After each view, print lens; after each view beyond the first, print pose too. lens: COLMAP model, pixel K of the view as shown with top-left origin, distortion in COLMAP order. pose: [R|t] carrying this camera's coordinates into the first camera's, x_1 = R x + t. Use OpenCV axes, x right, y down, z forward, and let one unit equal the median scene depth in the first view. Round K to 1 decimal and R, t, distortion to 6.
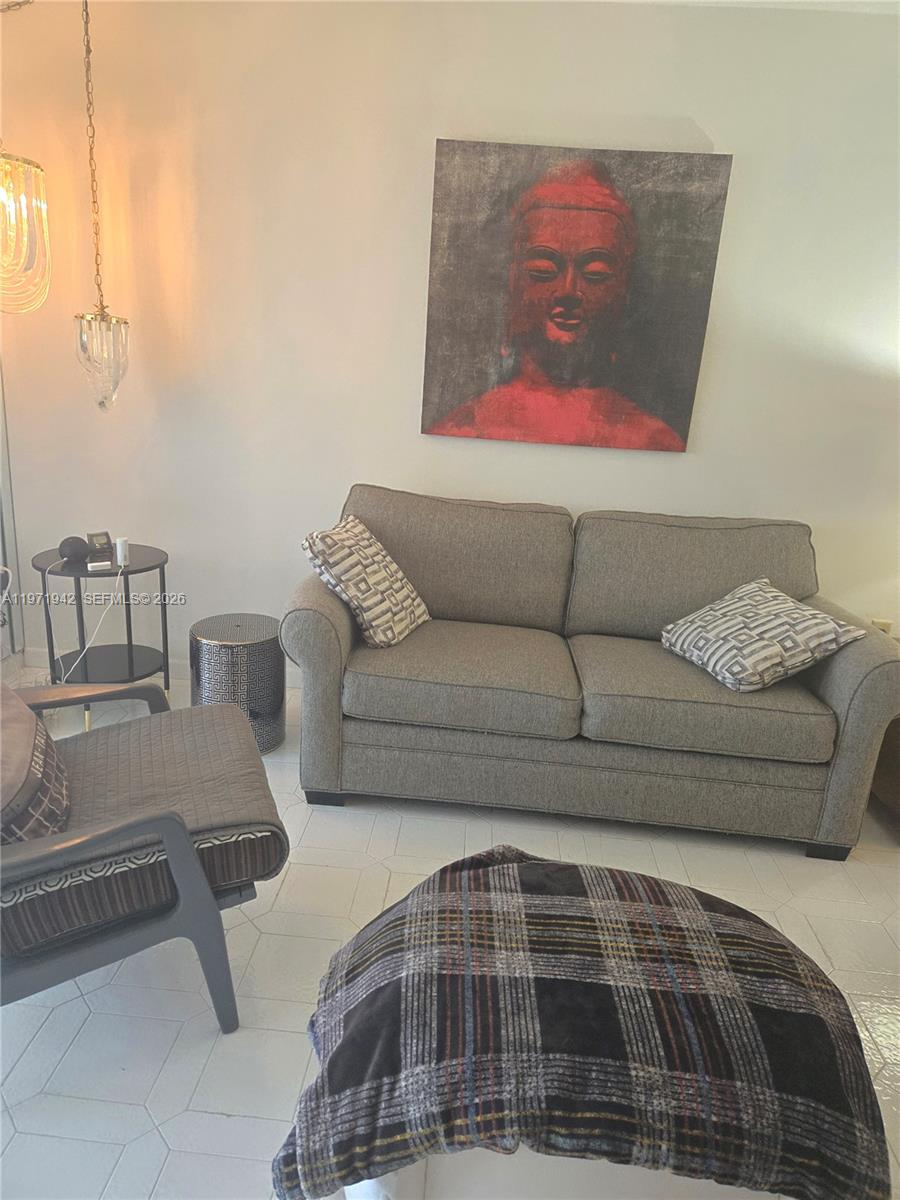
lens RADIAL K [[805.3, 0, 449.2], [0, 805.3, 600.7], [0, 0, 1]] dist [0.037608, -0.030496]
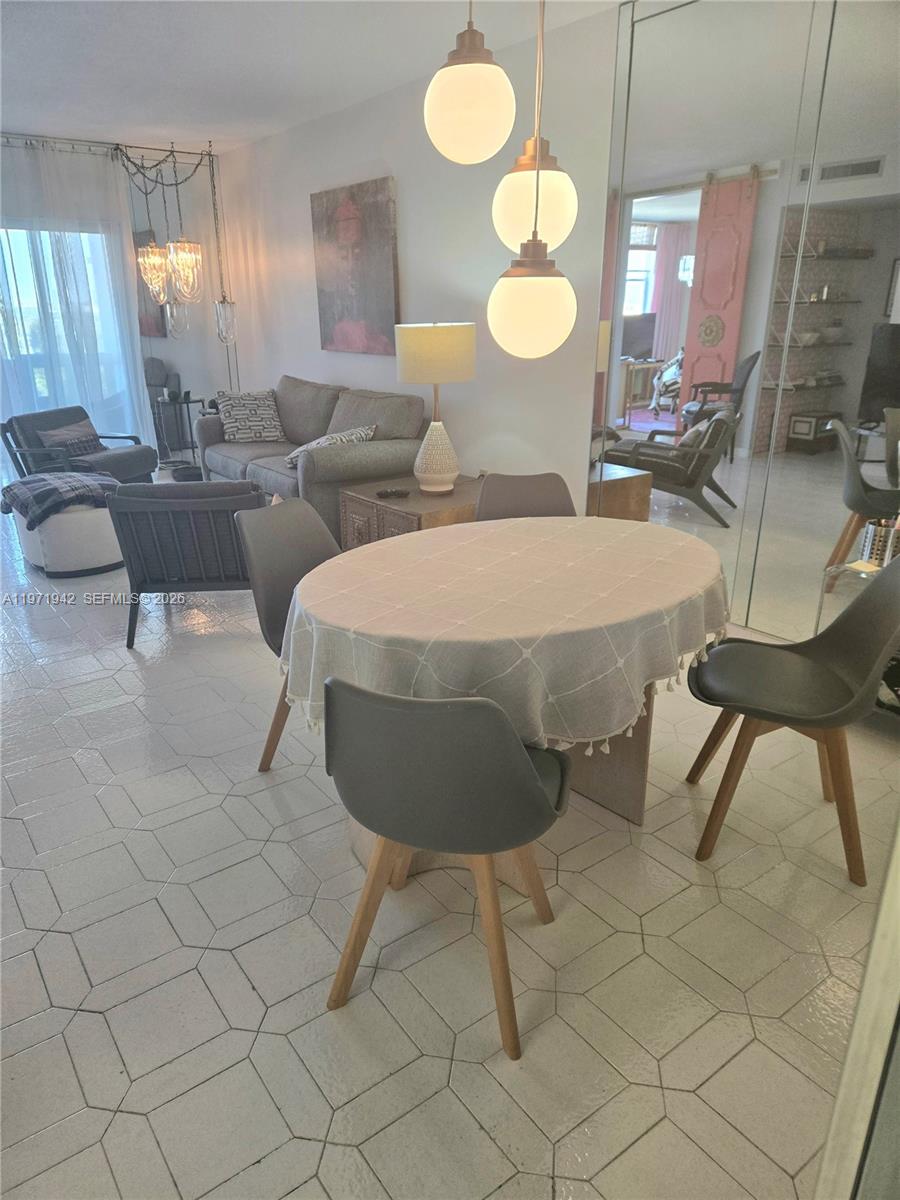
lens RADIAL K [[805.3, 0, 445.7], [0, 805.3, 606.7], [0, 0, 1]] dist [0.037608, -0.030496]
pose [[0.629325, 0.205028, -0.749609, 1.848046], [-0.158869, 0.978142, 0.134158, 0.087242], [0.760731, 0.034660, 0.648141, 0.019077]]
